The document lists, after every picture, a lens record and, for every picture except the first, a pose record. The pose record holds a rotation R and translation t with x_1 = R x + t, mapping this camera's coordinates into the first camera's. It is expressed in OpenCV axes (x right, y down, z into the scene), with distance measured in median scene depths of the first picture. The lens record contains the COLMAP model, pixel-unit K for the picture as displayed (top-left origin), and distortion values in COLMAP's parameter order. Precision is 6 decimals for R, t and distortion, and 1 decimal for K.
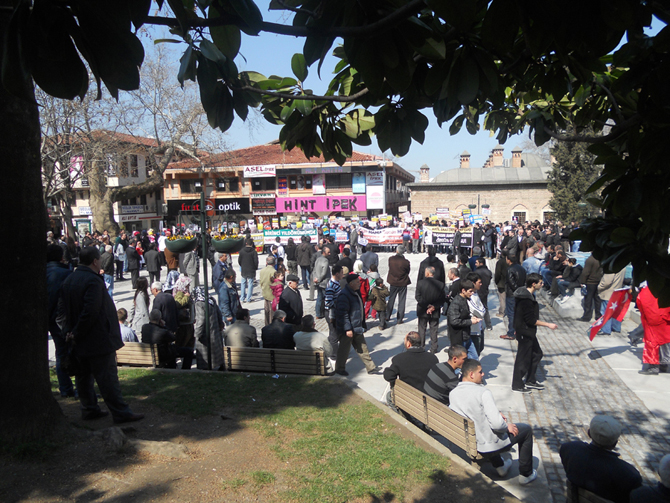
lens RADIAL K [[523.9, 0, 323.4], [0, 523.9, 251.3], [0, 0, 1]] dist [-0.007397, 0.000053]
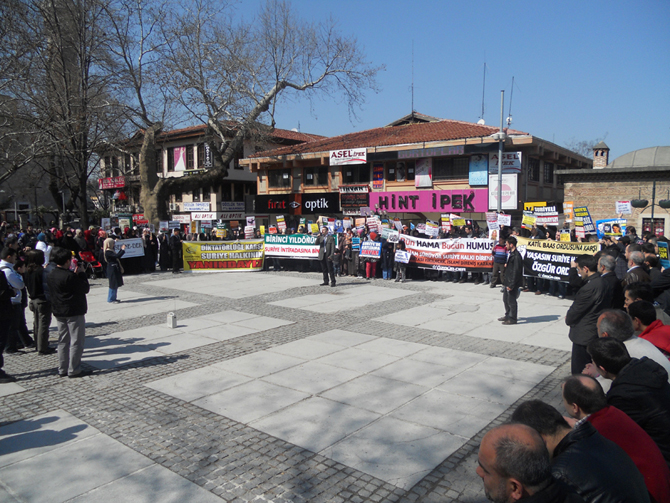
lens RADIAL K [[523.9, 0, 323.4], [0, 523.9, 251.3], [0, 0, 1]] dist [-0.007397, 0.000053]
pose [[0.909552, 0.052006, -0.412323, 0.161484], [-0.056084, 0.998424, 0.002215, -0.017024], [0.411788, 0.021110, 0.911035, 0.298996]]
